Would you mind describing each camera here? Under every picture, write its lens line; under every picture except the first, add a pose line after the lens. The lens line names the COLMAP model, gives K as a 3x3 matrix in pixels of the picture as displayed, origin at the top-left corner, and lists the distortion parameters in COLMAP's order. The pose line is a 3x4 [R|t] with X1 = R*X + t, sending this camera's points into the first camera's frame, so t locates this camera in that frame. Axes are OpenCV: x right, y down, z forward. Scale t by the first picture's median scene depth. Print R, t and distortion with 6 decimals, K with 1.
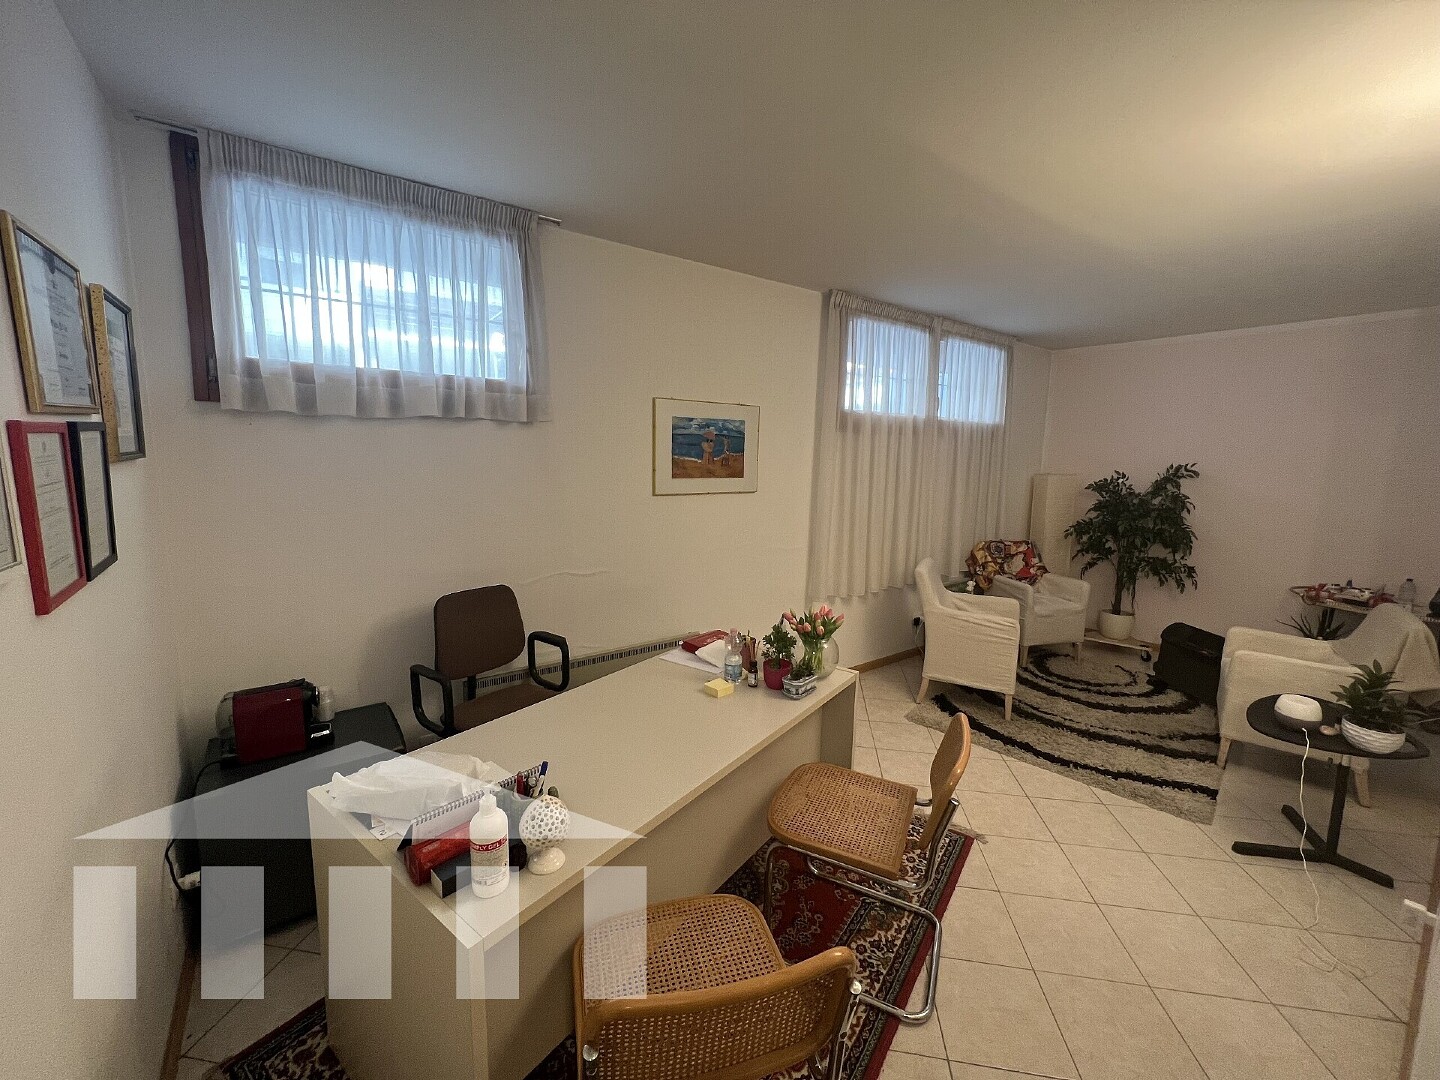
lens RADIAL K [[581.0, 0, 716.9], [0, 581.0, 538.8], [0, 0, 1]] dist [-0.003117, -0.000816]
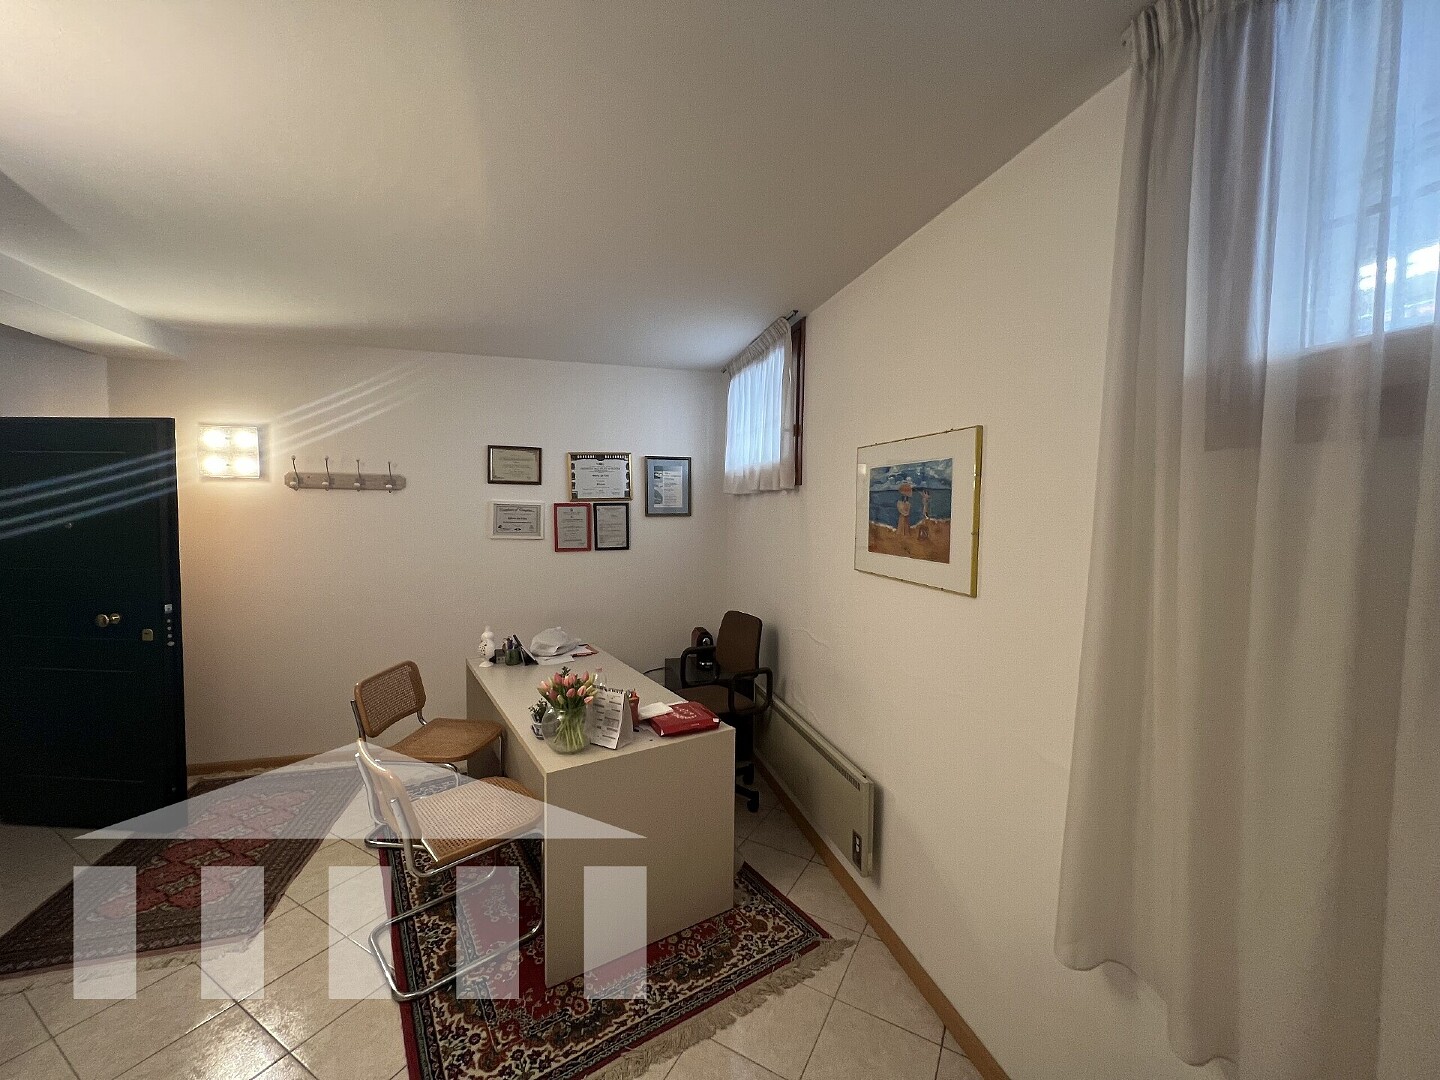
lens RADIAL K [[581.0, 0, 715.3], [0, 581.0, 530.0], [0, 0, 1]] dist [-0.003117, -0.000816]
pose [[-0.365647, 0.023188, -0.930465, 0.662531], [-0.140653, 0.986832, 0.079866, -0.158590], [0.920065, 0.160075, -0.357571, 1.054981]]
